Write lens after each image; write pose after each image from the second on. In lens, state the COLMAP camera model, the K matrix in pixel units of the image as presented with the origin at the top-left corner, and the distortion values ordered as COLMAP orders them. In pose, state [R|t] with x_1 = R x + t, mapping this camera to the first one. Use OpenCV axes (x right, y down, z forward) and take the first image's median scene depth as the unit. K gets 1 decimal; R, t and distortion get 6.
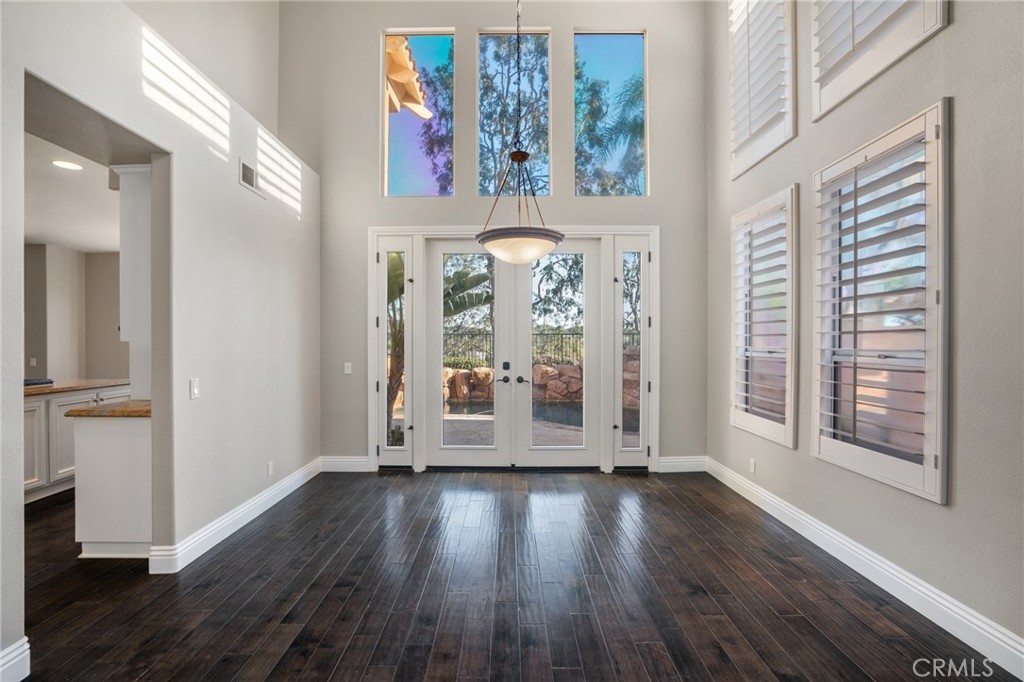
lens RADIAL K [[488.3, 0, 498.3], [0, 488.3, 340.9], [0, 0, 1]] dist [-0.067513, 0.028612]
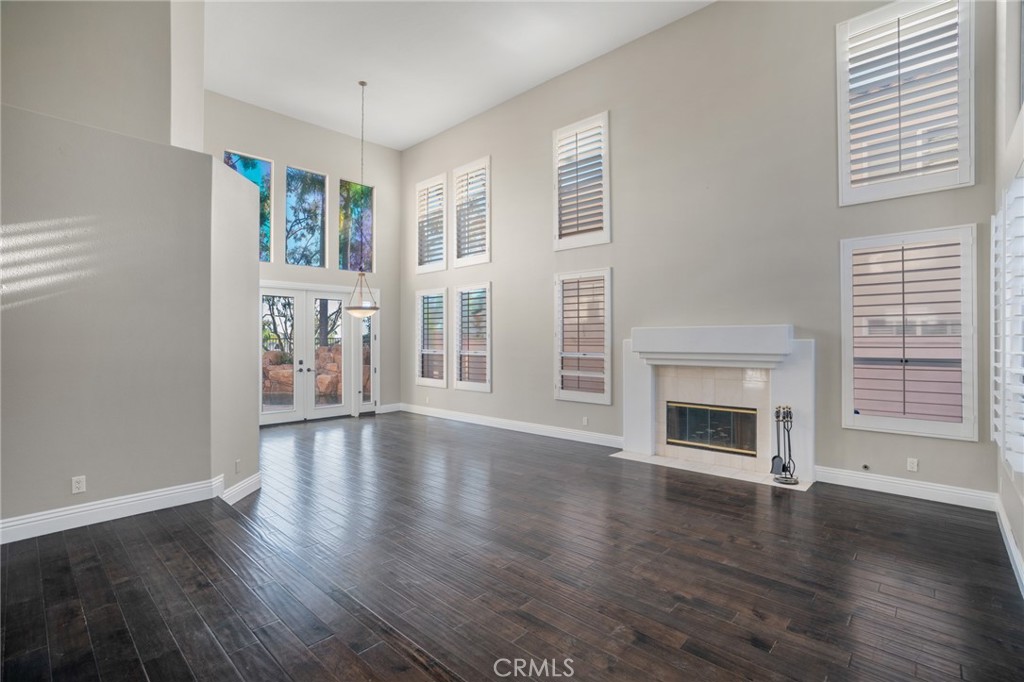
lens RADIAL K [[482.9, 0, 510.8], [0, 482.9, 338.1], [0, 0, 1]] dist [-0.066620, 0.027821]
pose [[0.681445, -0.002382, 0.731866, -0.744546], [0.006406, 0.999976, -0.002709, -0.027914], [-0.731841, 0.006534, 0.681444, -0.737581]]
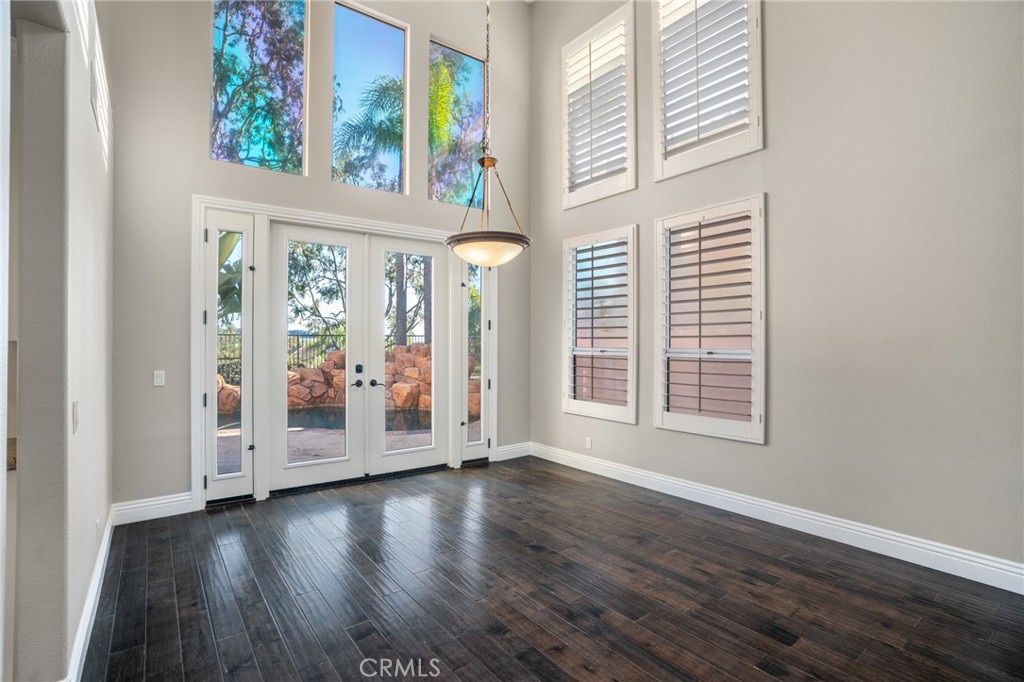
lens RADIAL K [[488.3, 0, 498.3], [0, 488.3, 340.9], [0, 0, 1]] dist [-0.067513, 0.028612]
pose [[0.799579, 0.004029, 0.600547, -0.337738], [-0.001594, 0.999988, -0.004586, 0.001499], [-0.600559, 0.002710, 0.799576, 0.104368]]
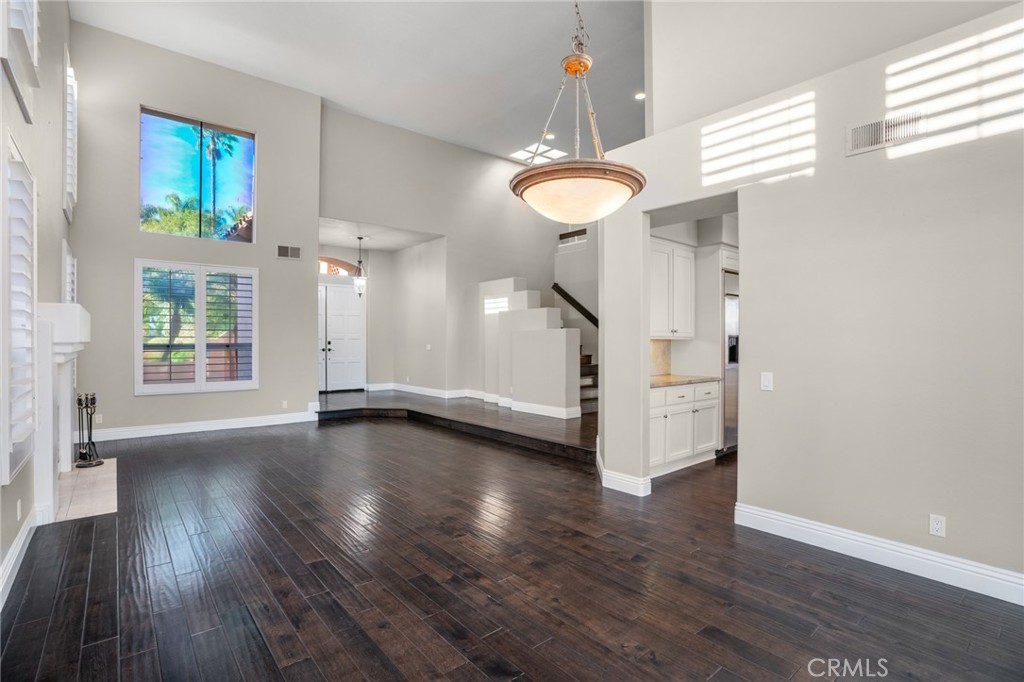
lens RADIAL K [[480.6, 0, 531.9], [0, 480.6, 342.4], [0, 0, 1]] dist [-0.075720, 0.000063]
pose [[-0.739159, -0.001026, -0.673530, 0.320471], [-0.004568, 0.999983, 0.003490, 0.000745], [0.673516, 0.005657, -0.739151, 0.877209]]
